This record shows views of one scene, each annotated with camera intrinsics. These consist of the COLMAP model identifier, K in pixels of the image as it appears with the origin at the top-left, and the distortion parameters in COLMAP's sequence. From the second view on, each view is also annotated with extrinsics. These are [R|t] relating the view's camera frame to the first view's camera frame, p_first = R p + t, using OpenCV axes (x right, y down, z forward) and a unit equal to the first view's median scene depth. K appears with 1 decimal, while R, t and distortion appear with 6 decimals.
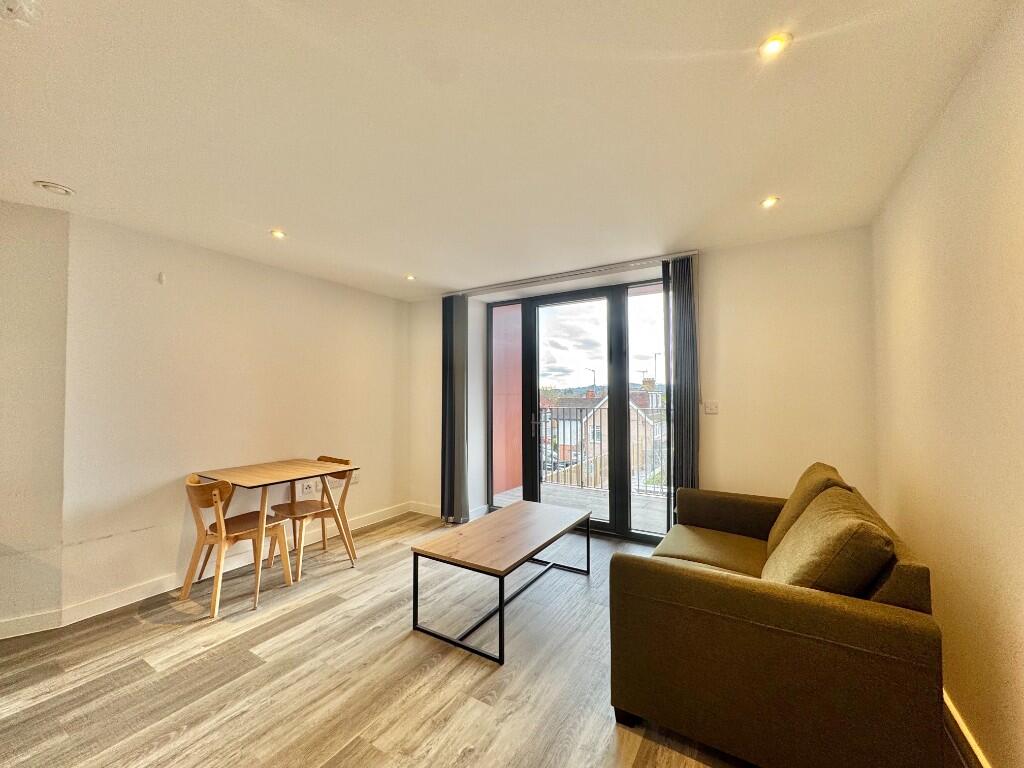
lens RADIAL K [[410.7, 0, 508.3], [0, 410.7, 386.9], [0, 0, 1]] dist [0.000818, 0.000501]
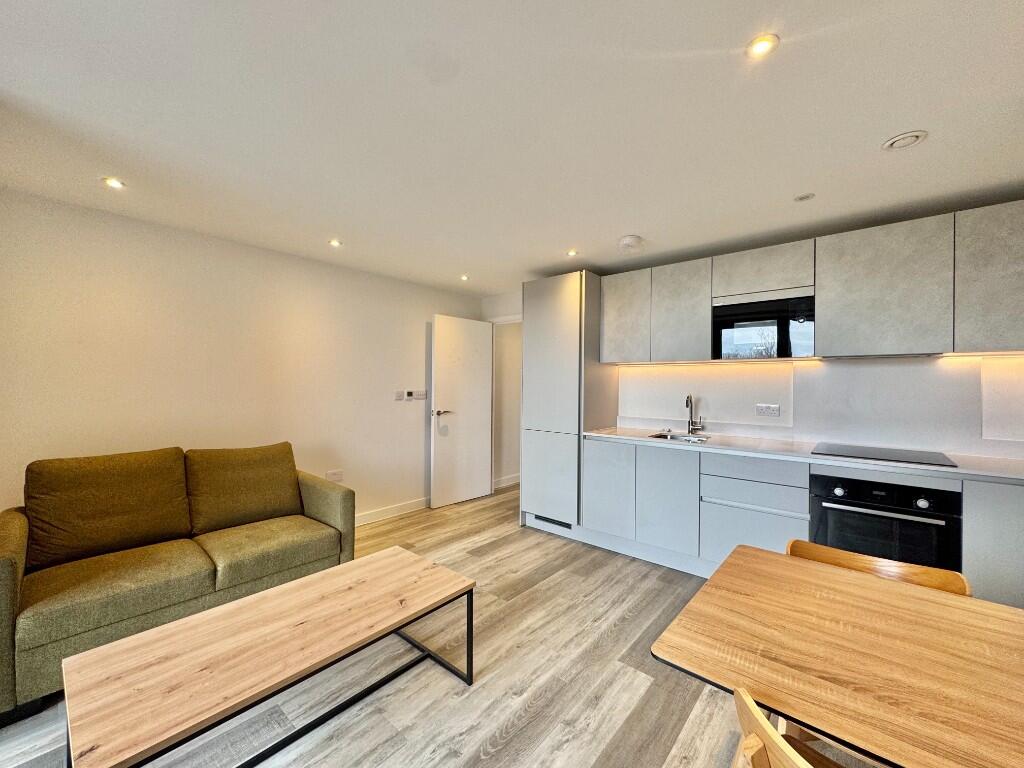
lens RADIAL K [[410.7, 0, 513.7], [0, 410.7, 383.7], [0, 0, 1]] dist [0.000818, 0.000501]
pose [[-0.989684, -0.003505, 0.143223, -0.448004], [-0.006544, 0.999763, -0.020756, 0.025034], [-0.143116, -0.021479, -0.989473, 1.897269]]
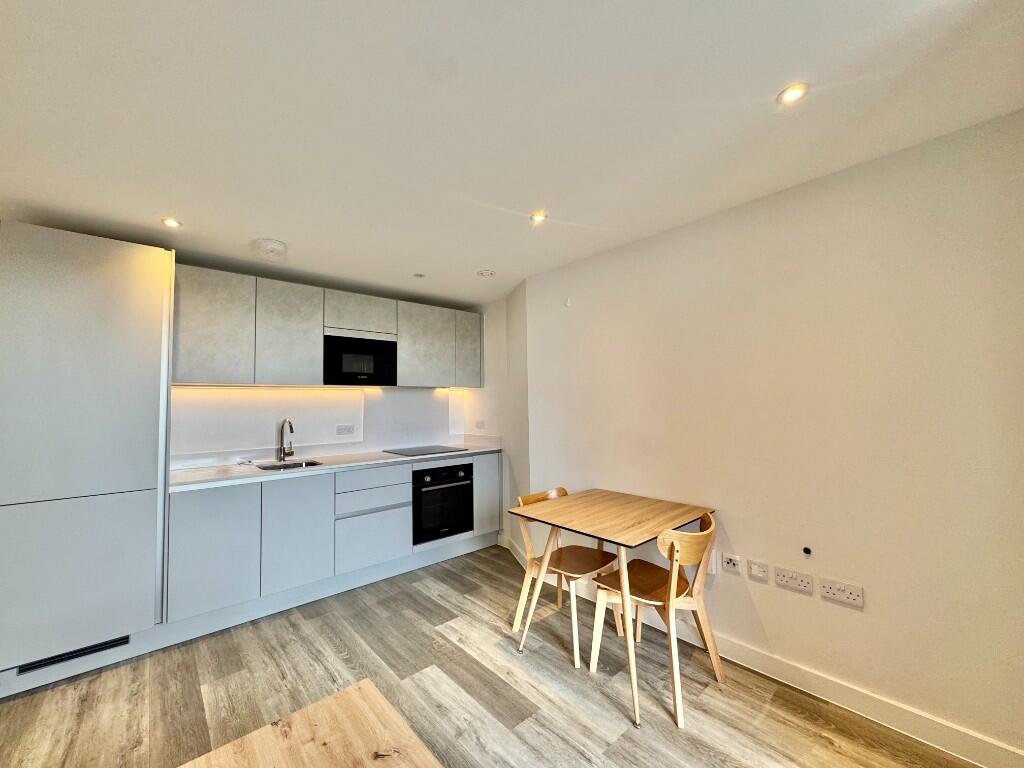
lens RADIAL K [[410.7, 0, 506.5], [0, 410.7, 388.4], [0, 0, 1]] dist [0.000818, 0.000501]
pose [[-0.285316, -0.025751, -0.958088, 0.300923], [0.041179, 0.998387, -0.039097, 0.006360], [0.957549, -0.050608, -0.283795, 1.467038]]
